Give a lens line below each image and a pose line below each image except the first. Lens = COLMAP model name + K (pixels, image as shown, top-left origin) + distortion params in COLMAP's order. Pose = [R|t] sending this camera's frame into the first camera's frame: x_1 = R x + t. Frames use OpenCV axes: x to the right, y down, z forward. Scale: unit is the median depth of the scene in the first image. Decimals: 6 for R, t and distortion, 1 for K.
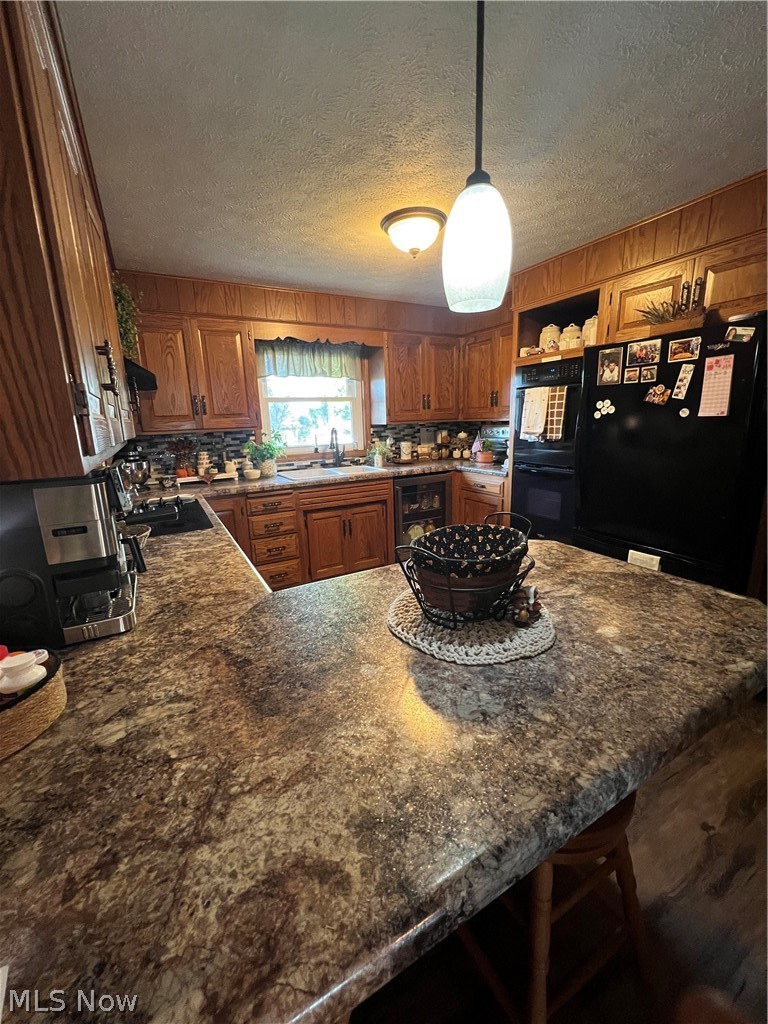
lens RADIAL K [[412.4, 0, 384.9], [0, 412.4, 510.7], [0, 0, 1]] dist [-0.001732, 0.000116]
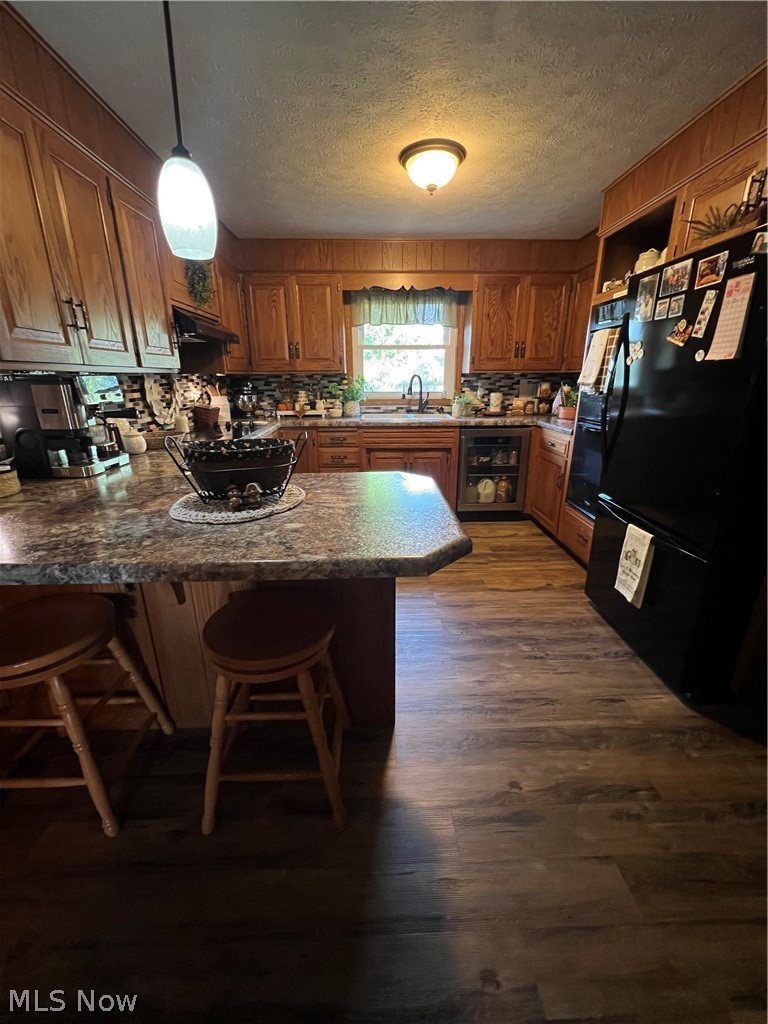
lens RADIAL K [[410.5, 0, 384.8], [0, 410.5, 511.7], [0, 0, 1]] dist [-0.002284, -0.000182]
pose [[0.885739, 0.171414, -0.431374, 0.353299], [-0.126224, 0.983243, 0.131532, 0.016132], [0.446691, -0.062054, 0.892534, 0.011802]]
